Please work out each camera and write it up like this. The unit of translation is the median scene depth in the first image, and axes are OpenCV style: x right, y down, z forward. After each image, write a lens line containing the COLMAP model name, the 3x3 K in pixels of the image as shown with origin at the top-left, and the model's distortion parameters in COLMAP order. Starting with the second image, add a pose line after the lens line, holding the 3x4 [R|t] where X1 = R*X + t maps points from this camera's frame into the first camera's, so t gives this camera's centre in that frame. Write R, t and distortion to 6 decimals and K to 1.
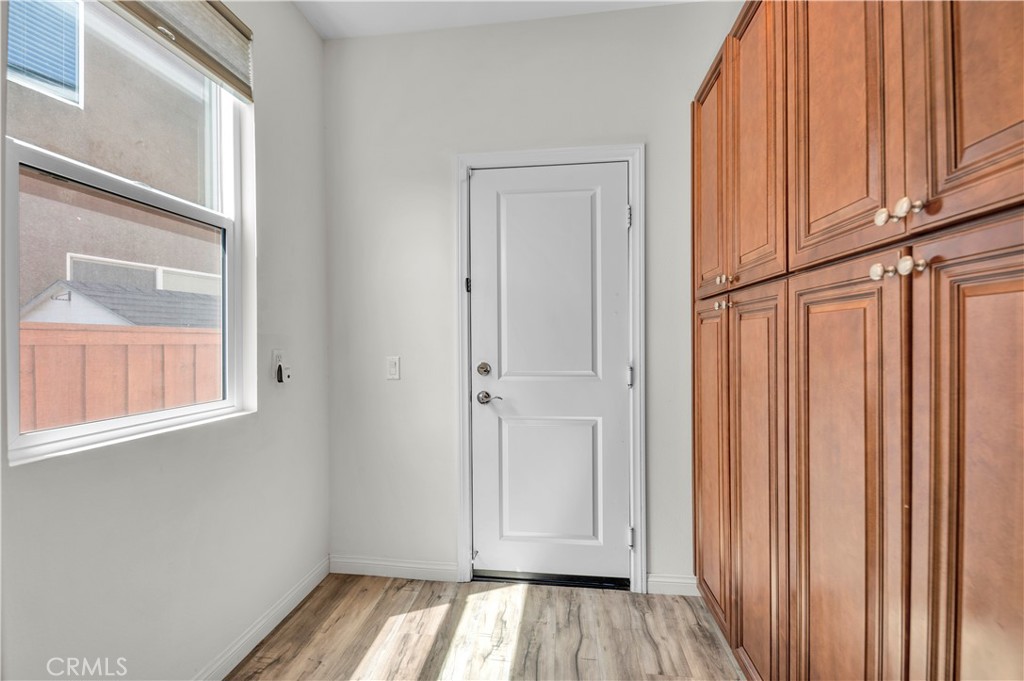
lens RADIAL K [[410.1, 0, 515.1], [0, 410.1, 343.3], [0, 0, 1]] dist [0.018159, -0.010365]
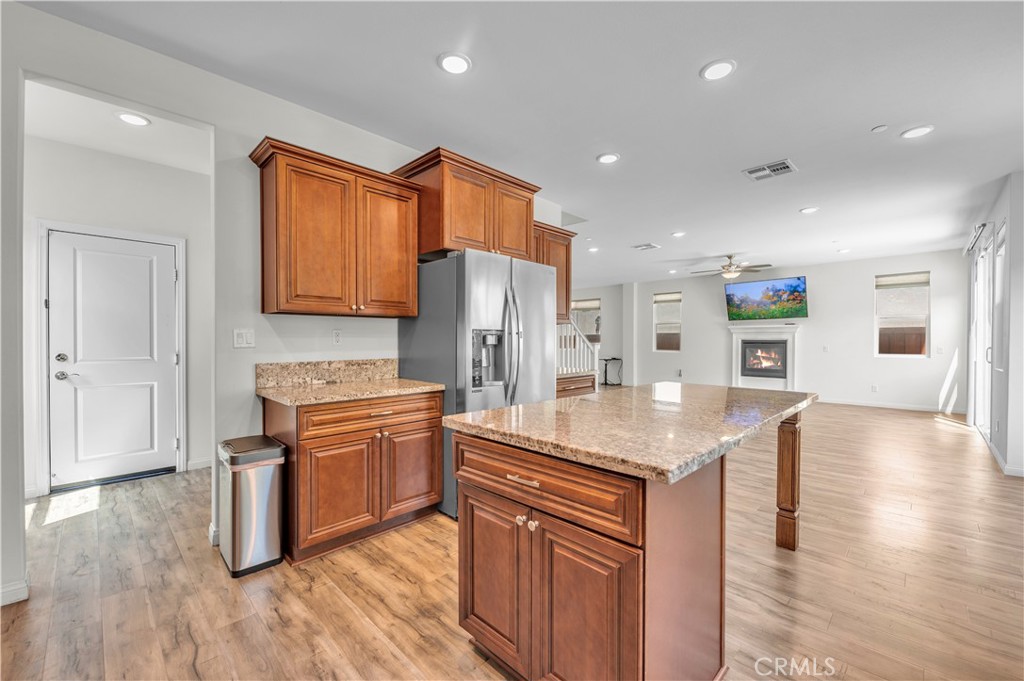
lens RADIAL K [[410.1, 0, 515.1], [0, 410.1, 343.3], [0, 0, 1]] dist [0.018159, -0.010365]
pose [[0.605454, 0.001177, 0.795880, -0.287142], [-0.001279, 0.999999, -0.000505, 0.006318], [-0.795879, -0.000712, 0.605455, -1.376583]]
